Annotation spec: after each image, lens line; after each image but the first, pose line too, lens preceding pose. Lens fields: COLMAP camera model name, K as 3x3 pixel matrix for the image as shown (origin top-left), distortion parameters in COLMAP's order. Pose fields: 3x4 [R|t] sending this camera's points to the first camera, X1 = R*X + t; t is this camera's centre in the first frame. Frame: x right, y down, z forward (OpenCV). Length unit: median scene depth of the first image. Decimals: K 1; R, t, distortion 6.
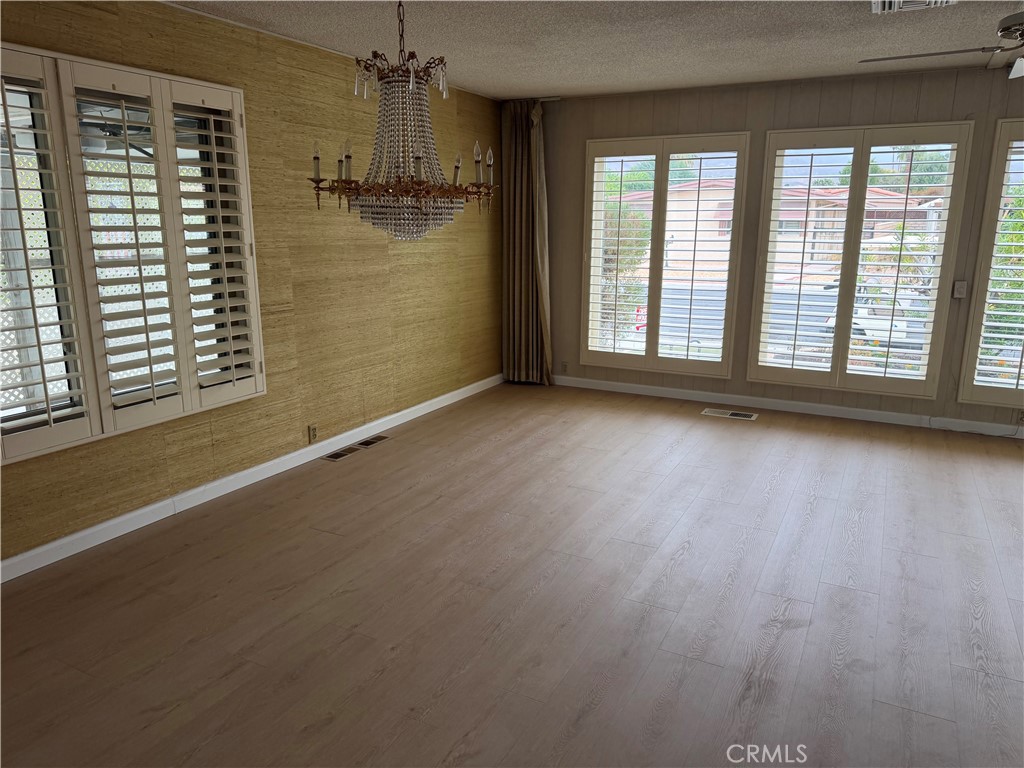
lens RADIAL K [[719.0, 0, 510.8], [0, 719.0, 382.3], [0, 0, 1]] dist [0.057318, -0.070453]
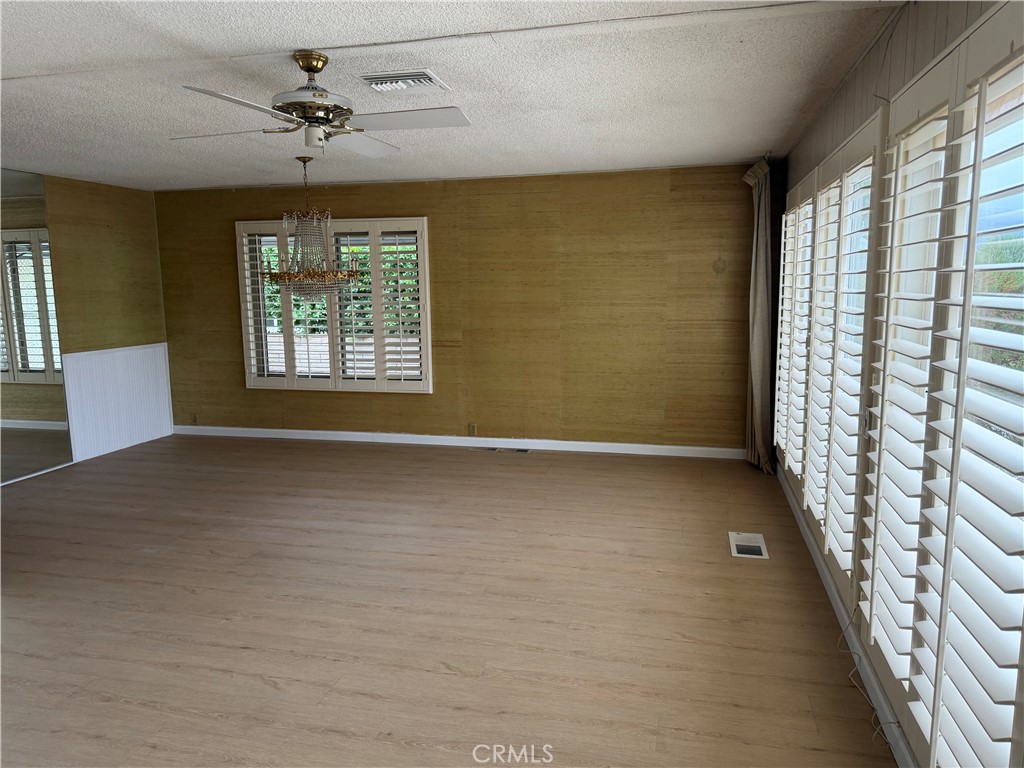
lens RADIAL K [[719.0, 0, 486.9], [0, 719.0, 388.1], [0, 0, 1]] dist [0.057318, -0.070453]
pose [[0.223542, 0.142689, -0.964193, 0.969435], [-0.195625, 0.975666, 0.099032, -0.139970], [0.954861, 0.166483, 0.246016, 0.540994]]
